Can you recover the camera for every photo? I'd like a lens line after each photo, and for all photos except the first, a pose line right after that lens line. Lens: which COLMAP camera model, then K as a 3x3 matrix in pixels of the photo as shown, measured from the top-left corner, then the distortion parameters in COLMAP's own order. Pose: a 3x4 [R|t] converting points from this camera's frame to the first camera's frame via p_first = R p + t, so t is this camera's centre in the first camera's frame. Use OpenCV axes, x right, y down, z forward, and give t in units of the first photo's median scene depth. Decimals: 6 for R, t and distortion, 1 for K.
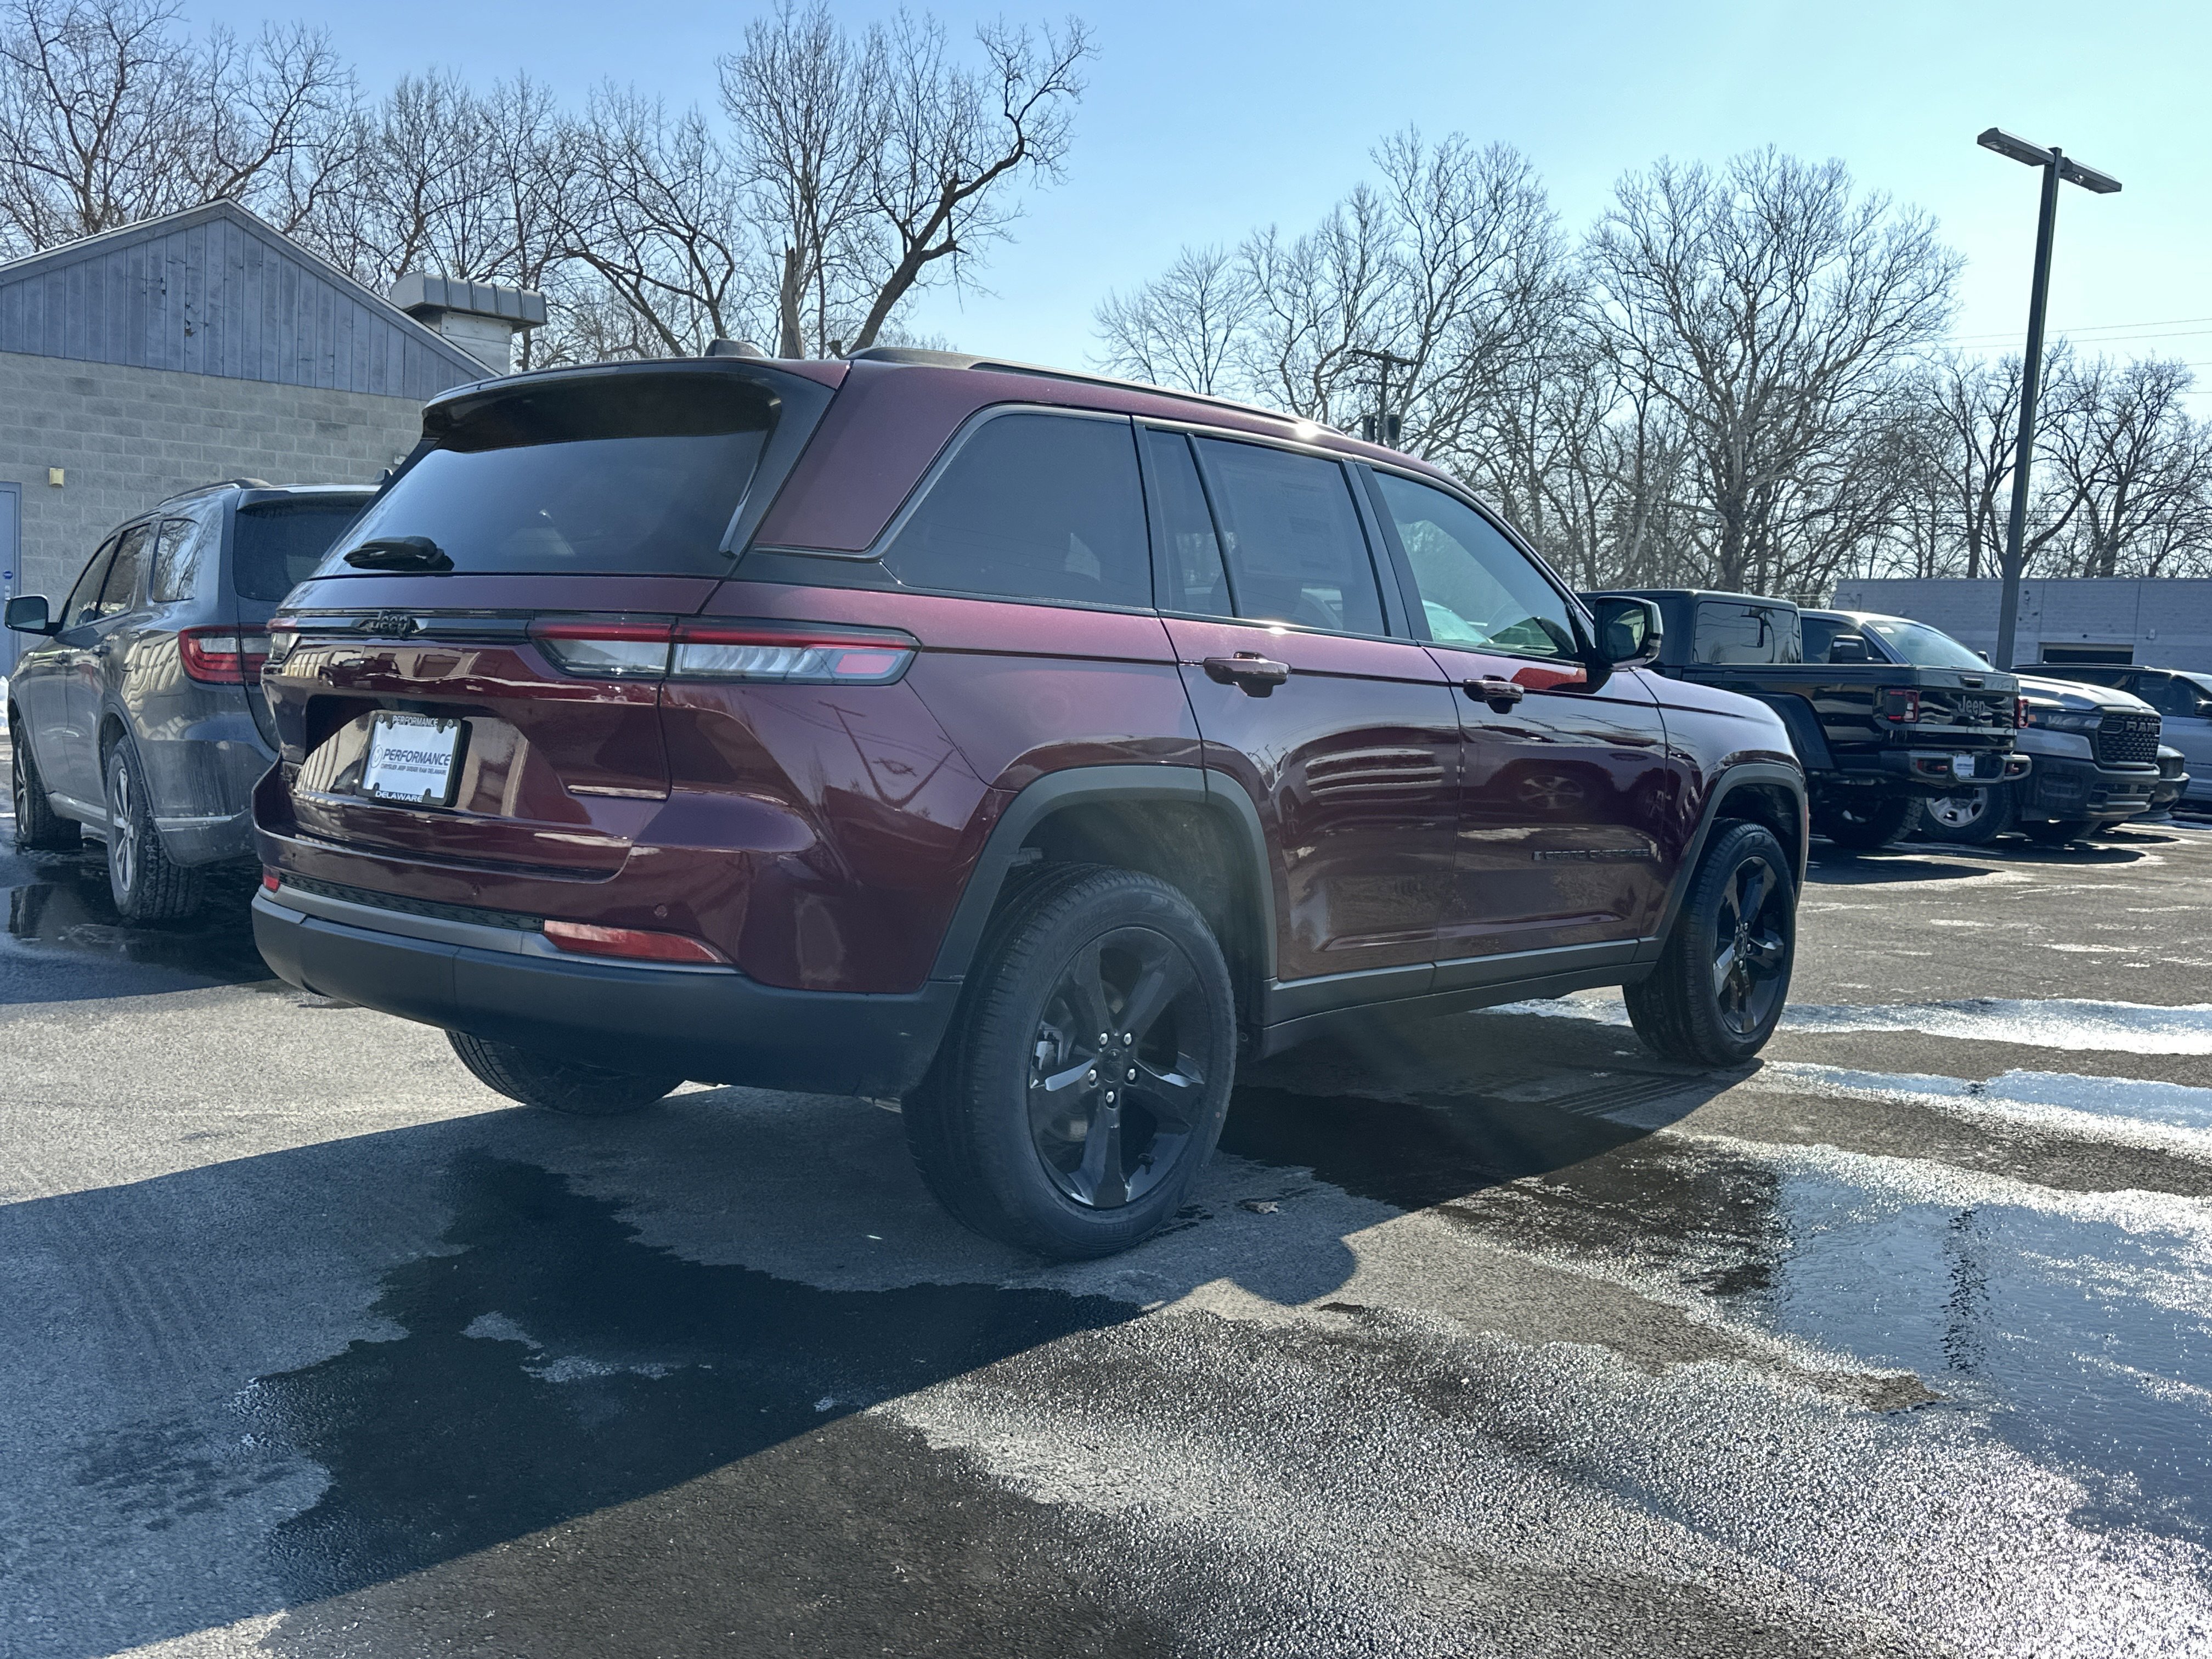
lens RADIAL K [[1890.0, 0, 1099.5], [0, 1890.0, 822.7], [0, 0, 1]] dist [0.115767, -0.191082]
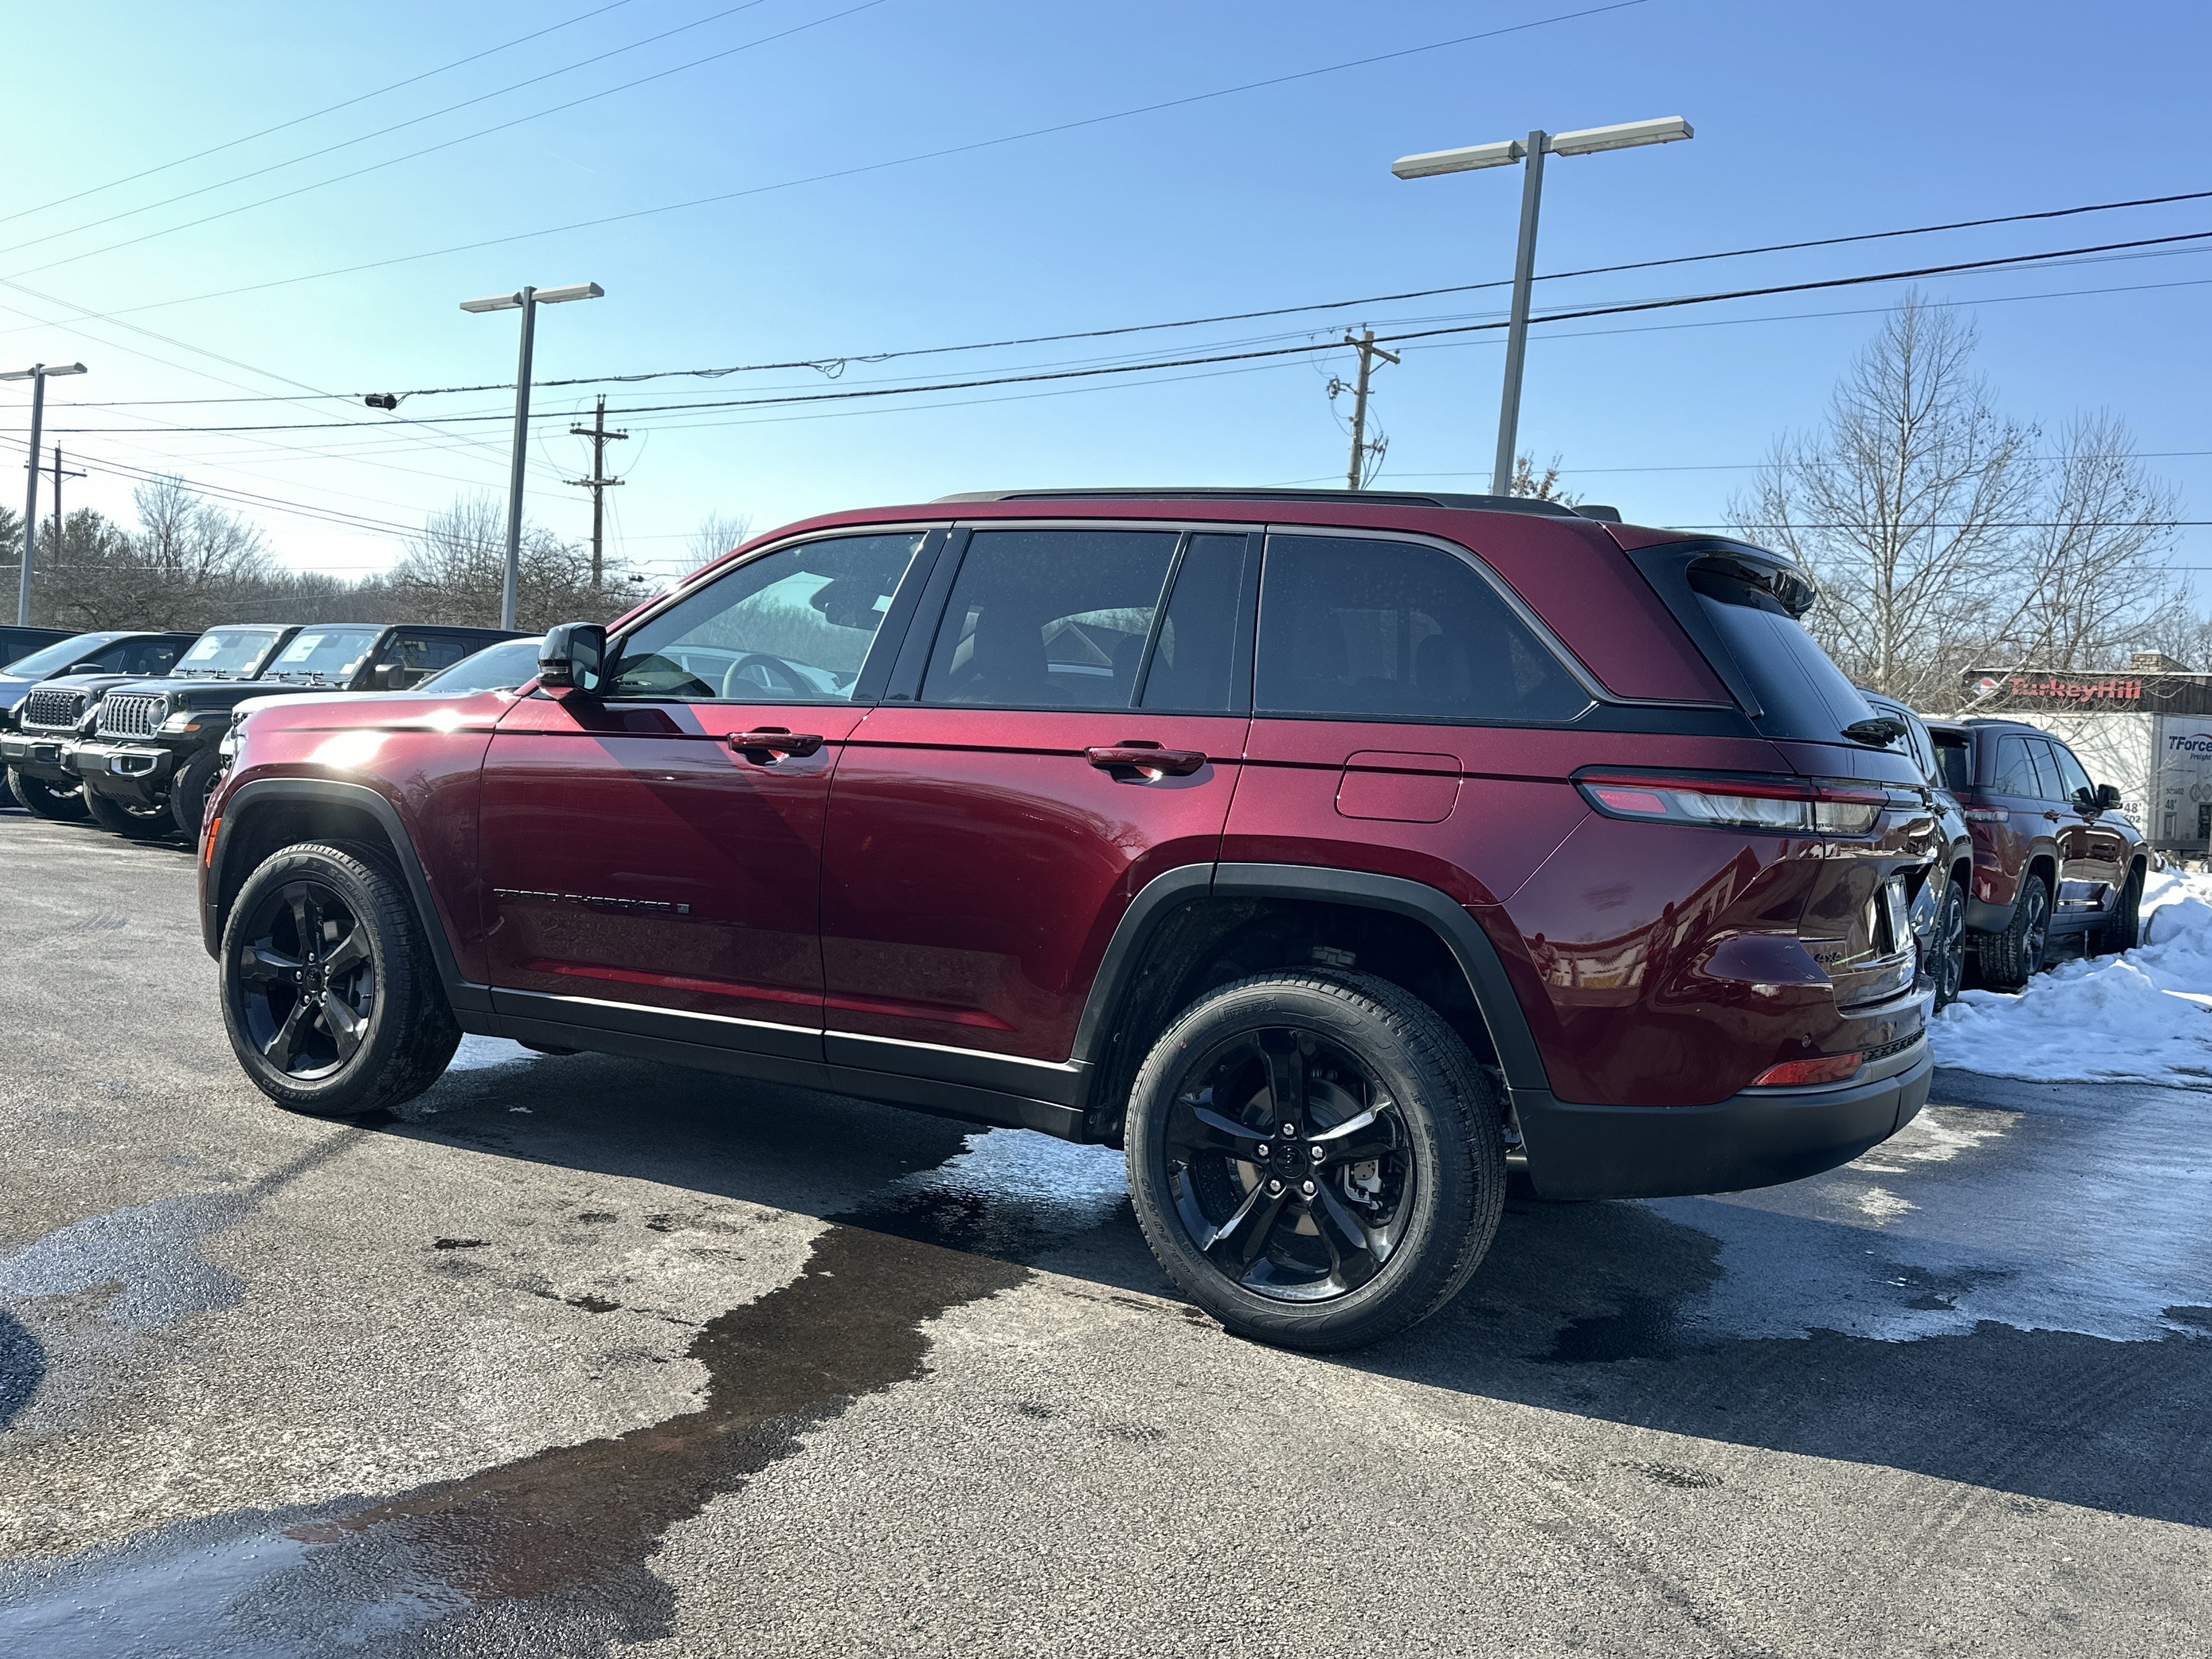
lens RADIAL K [[1890.0, 0, 1086.5], [0, 1890.0, 832.8], [0, 0, 1]] dist [0.115767, -0.191082]
pose [[-0.186618, -0.091966, 0.978119, -0.068989], [-0.002693, 0.995653, 0.093100, -0.009287], [-0.982429, 0.014740, -0.186055, 0.083588]]
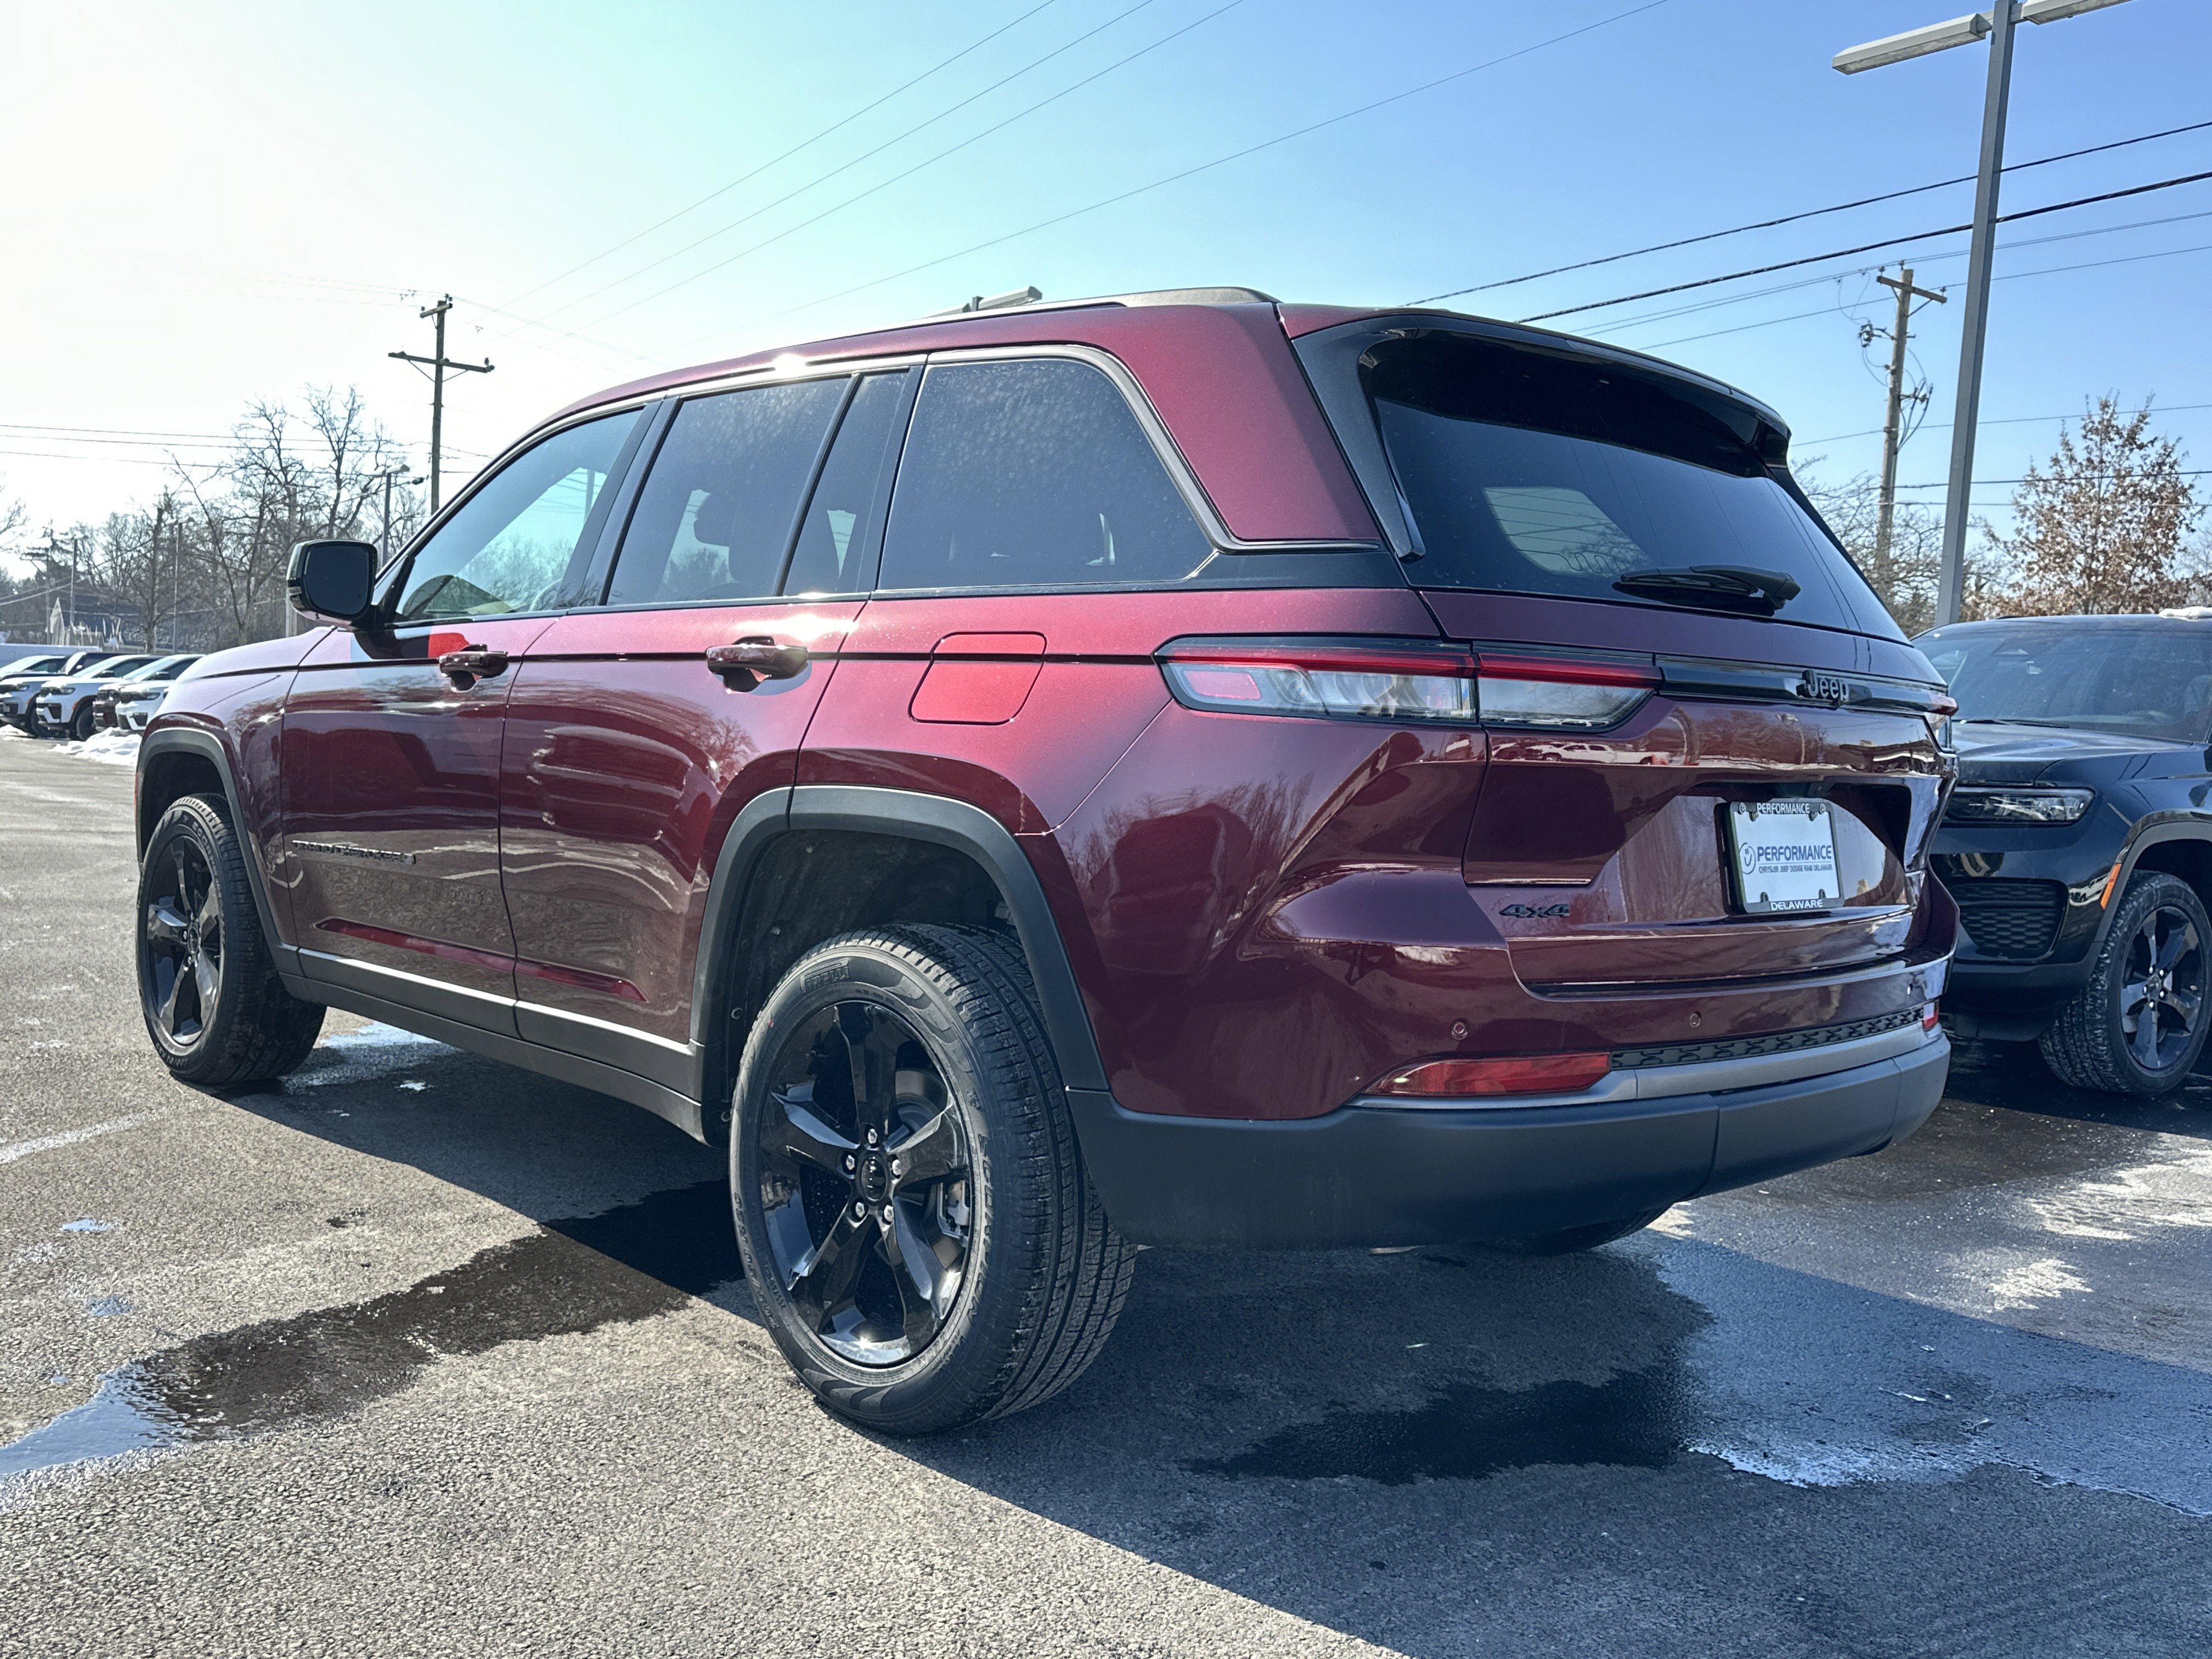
lens RADIAL K [[1890.0, 0, 1092.6], [0, 1890.0, 827.9], [0, 0, 1]] dist [0.115767, -0.191082]
pose [[0.097735, -0.087246, 0.991381, -0.057747], [0.026032, 0.996033, 0.085089, -0.005906], [-0.994872, 0.017491, 0.099619, 0.059350]]
